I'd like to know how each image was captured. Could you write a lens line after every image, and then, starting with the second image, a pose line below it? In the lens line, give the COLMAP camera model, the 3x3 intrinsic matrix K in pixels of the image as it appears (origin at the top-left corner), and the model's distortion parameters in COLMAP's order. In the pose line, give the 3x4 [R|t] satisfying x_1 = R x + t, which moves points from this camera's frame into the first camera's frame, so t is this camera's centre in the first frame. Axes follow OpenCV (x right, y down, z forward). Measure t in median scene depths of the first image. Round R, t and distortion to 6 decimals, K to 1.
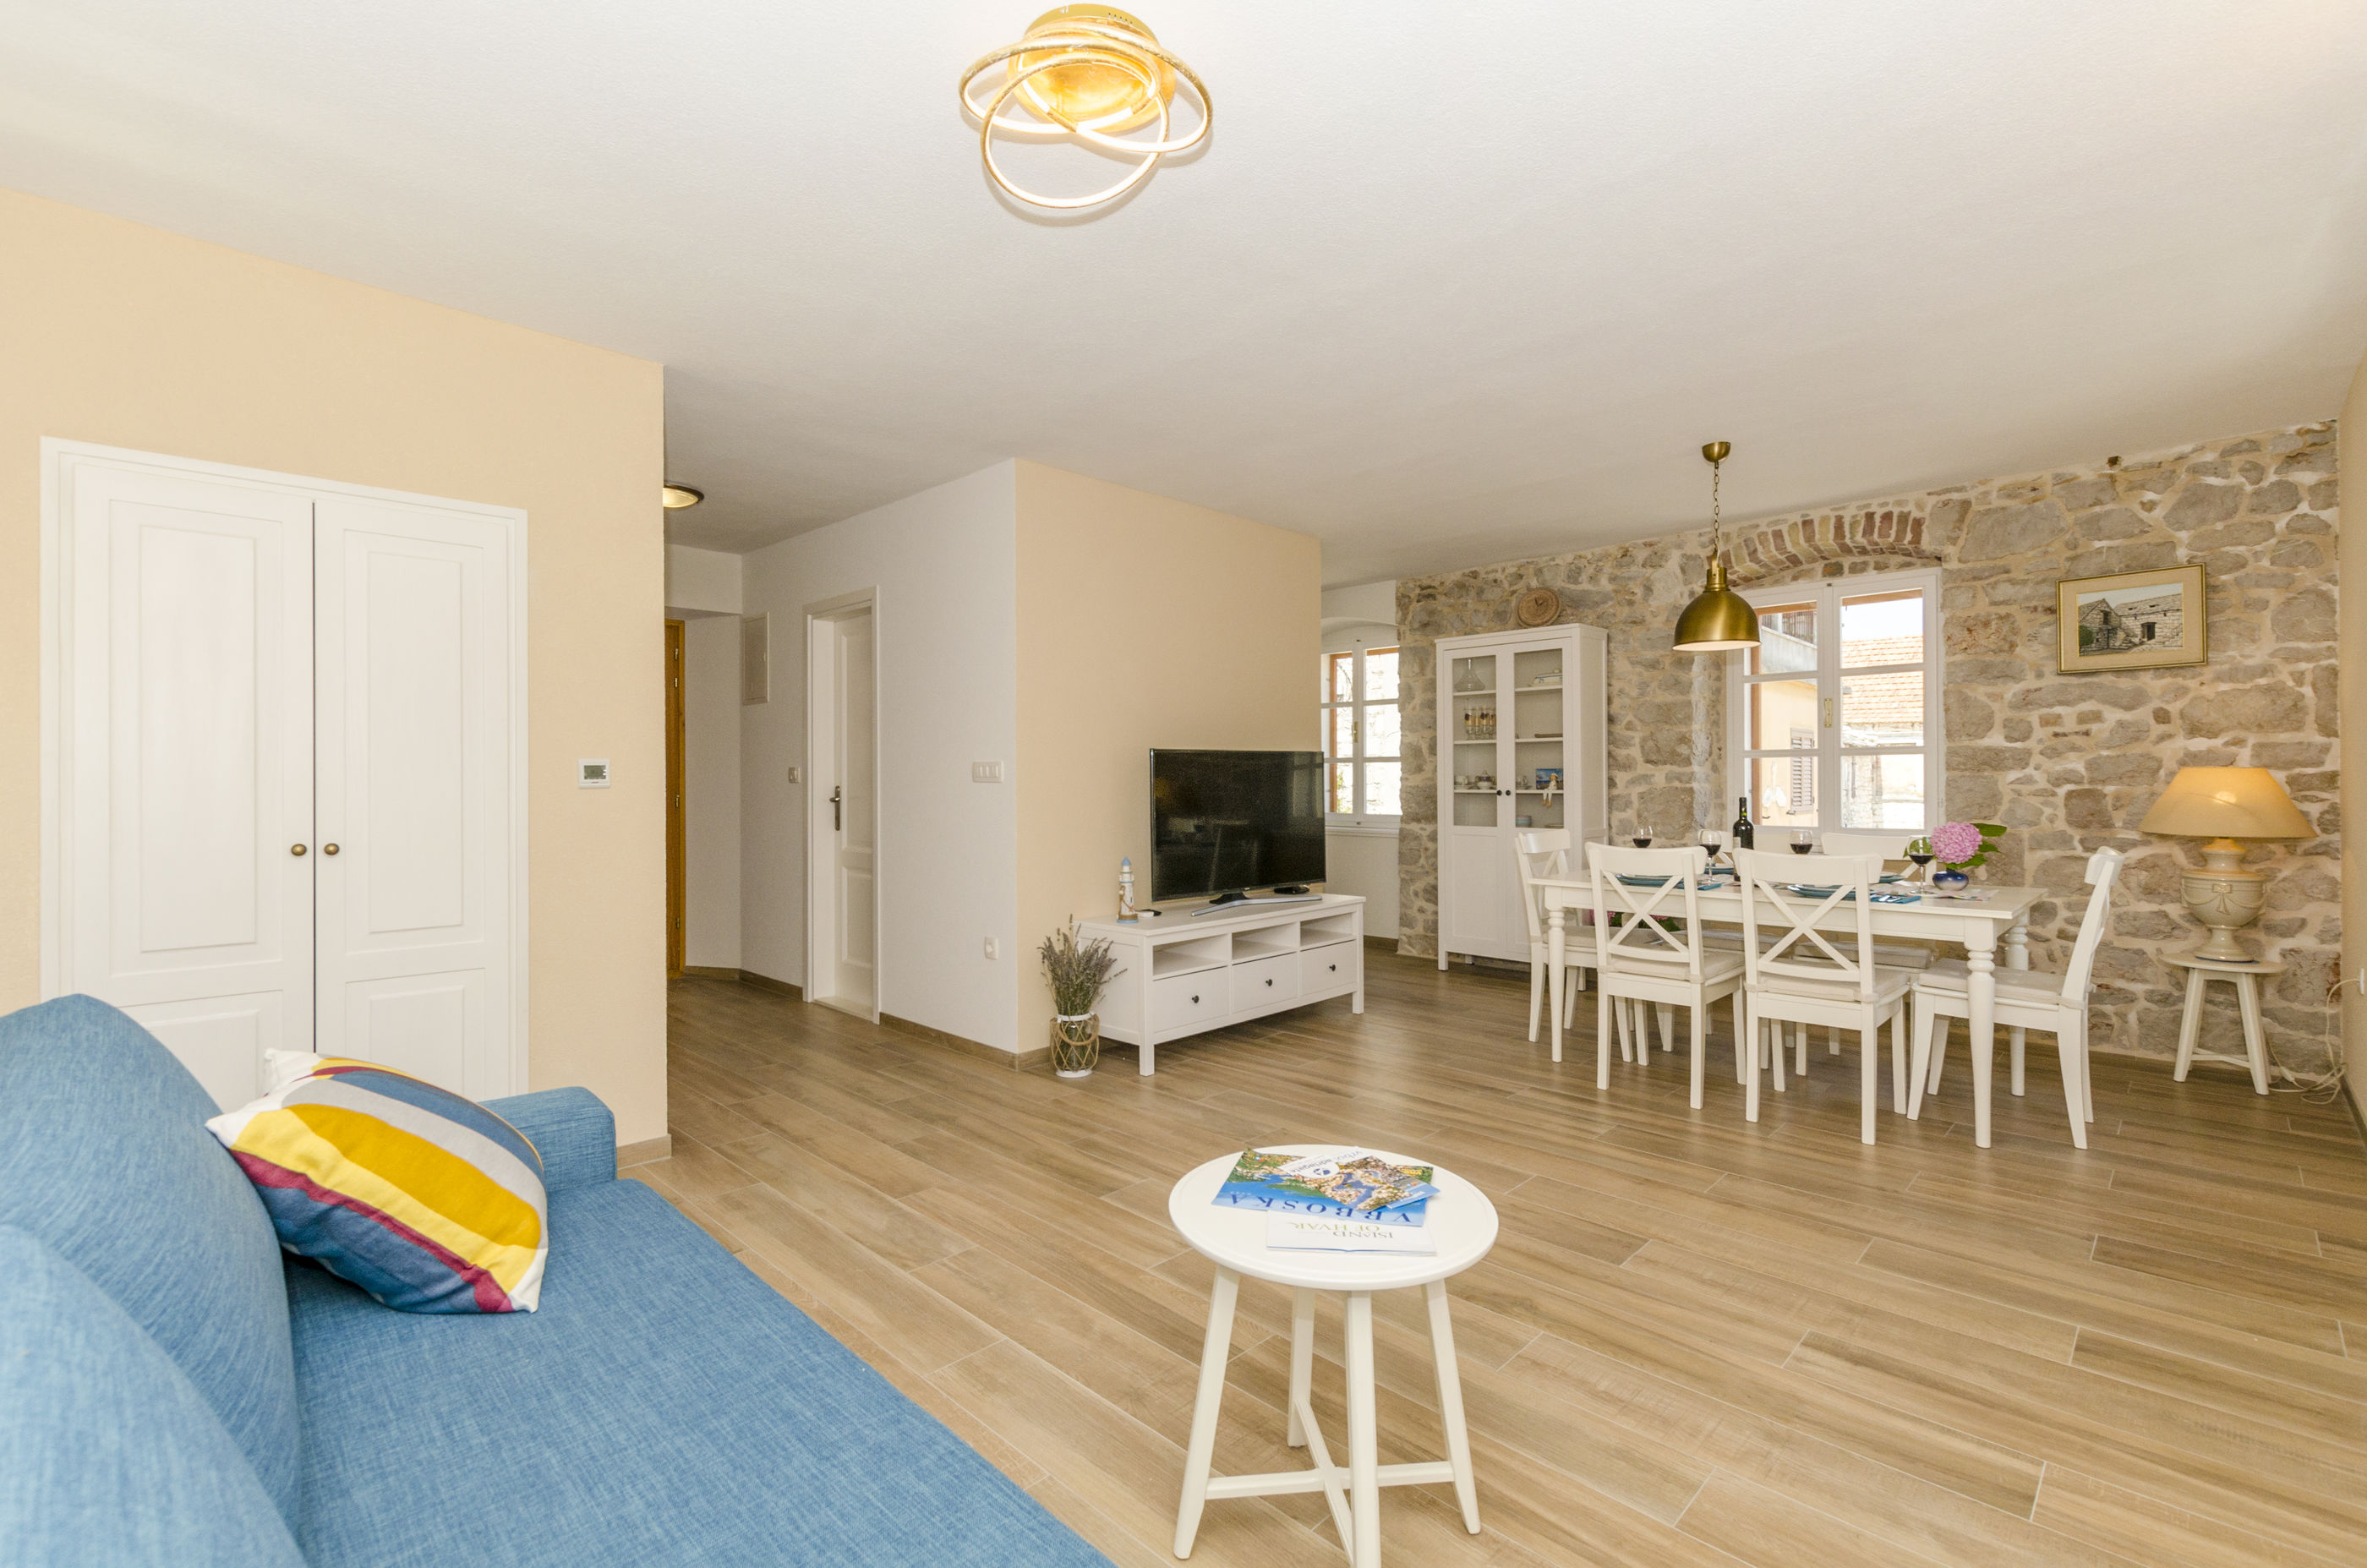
lens RADIAL K [[1032.9, 0, 1185.4], [0, 1032.9, 767.2], [0, 0, 1]] dist [0.012273, -0.005520]
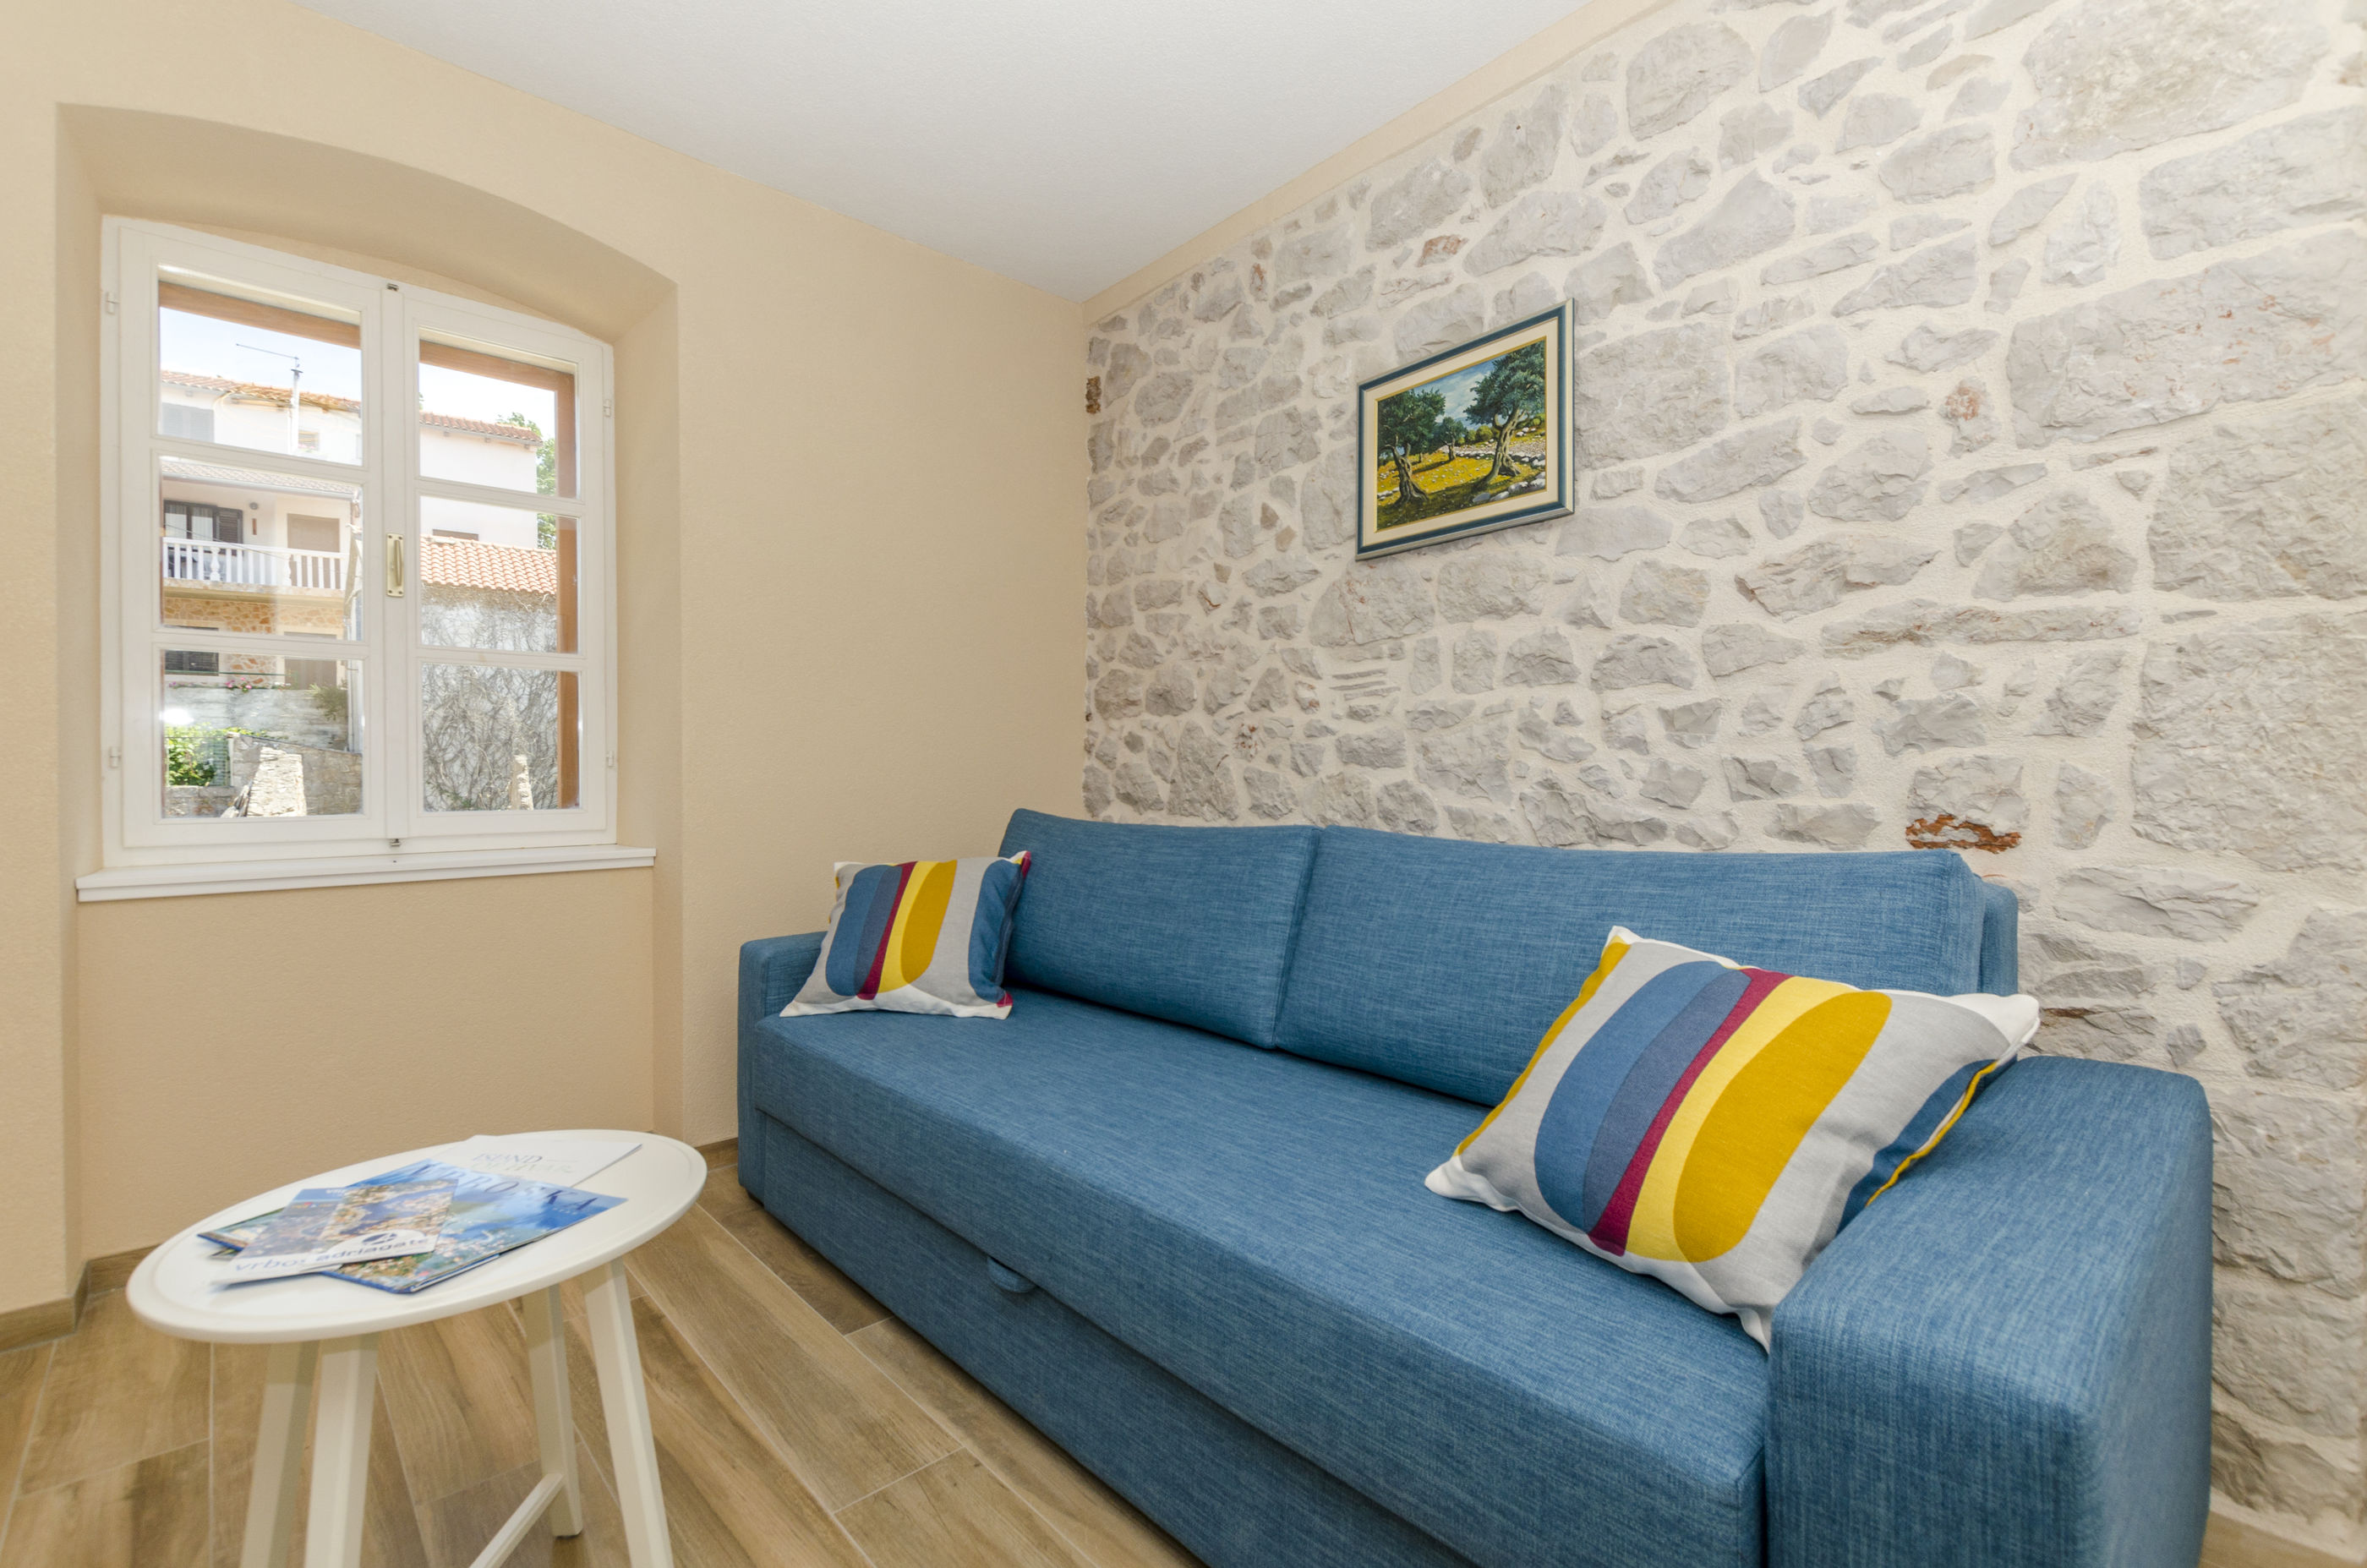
lens RADIAL K [[1032.9, 0, 1188.6], [0, 1032.9, 763.3], [0, 0, 1]] dist [0.012273, -0.005520]
pose [[-0.999046, 0.006965, 0.043122, -0.143778], [0.006187, 0.999816, -0.018149, 0.046582], [-0.043240, -0.017864, -0.998905, 0.609014]]
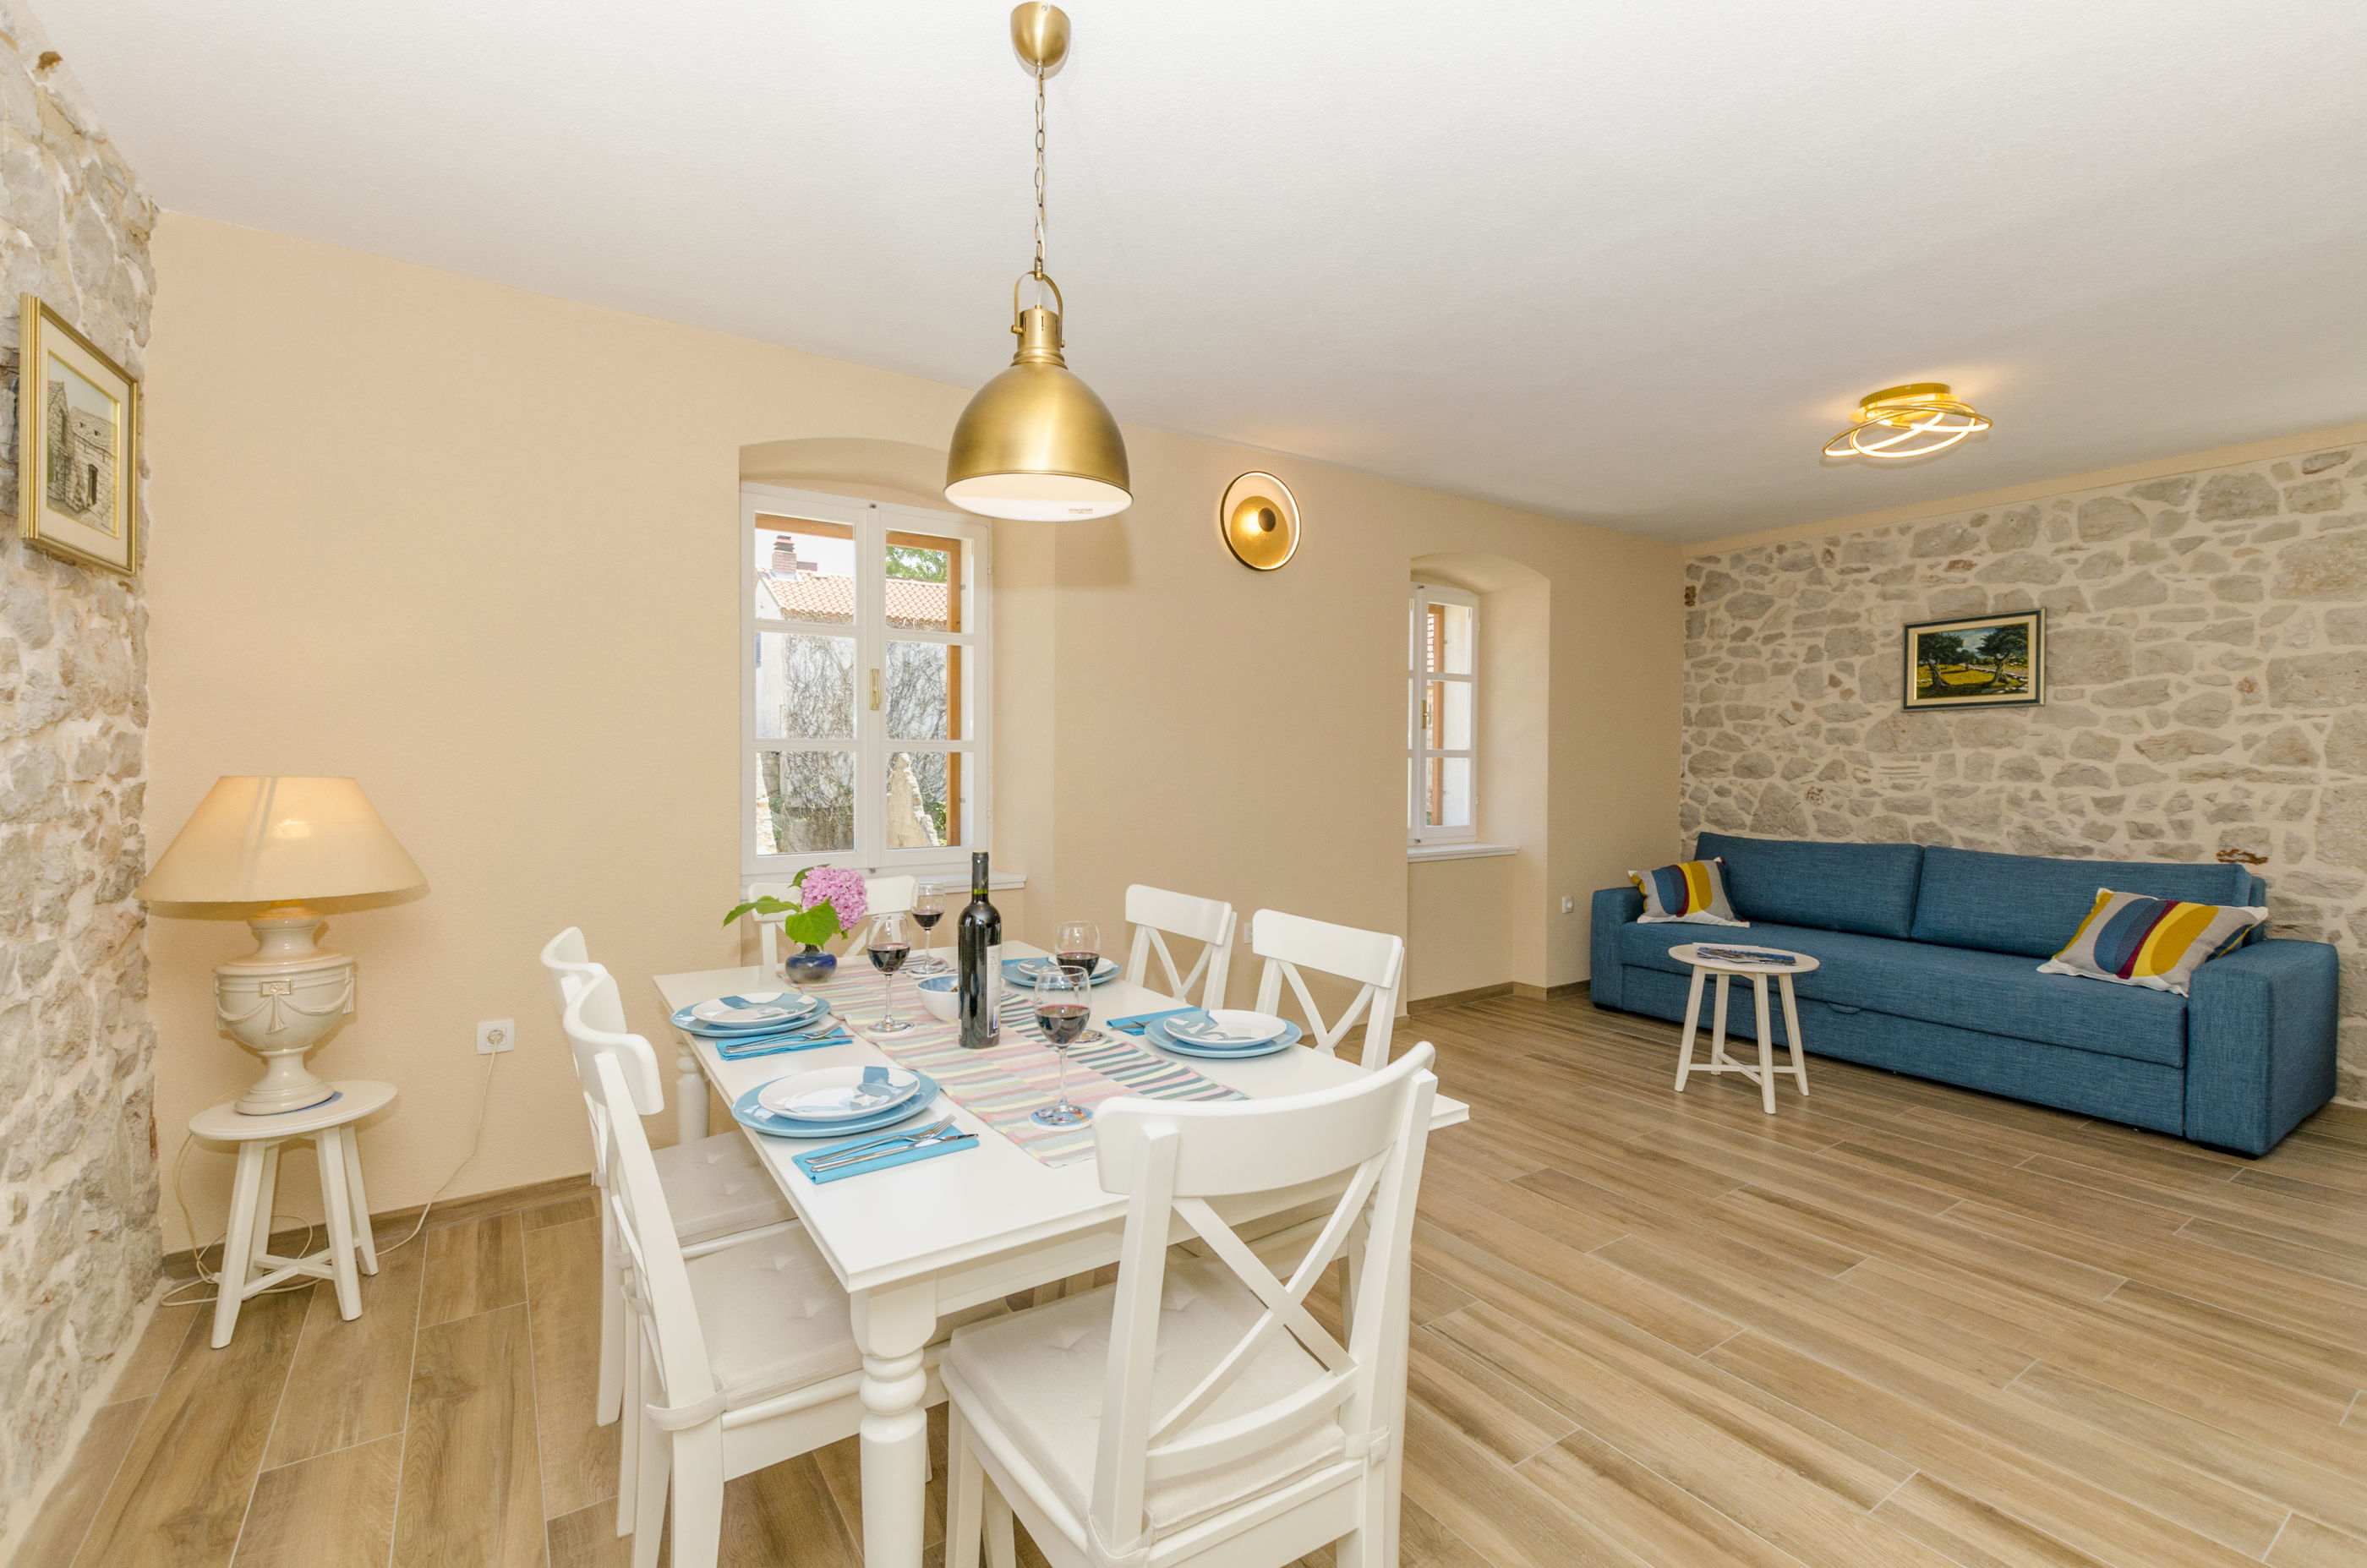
lens RADIAL K [[1032.9, 0, 1185.8], [0, 1032.9, 767.9], [0, 0, 1]] dist [0.012273, -0.005520]
pose [[-0.981425, -0.004713, 0.191790, 0.345753], [-0.005078, 0.999986, -0.001412, -0.006168], [-0.191781, -0.002359, -0.981435, 1.320247]]
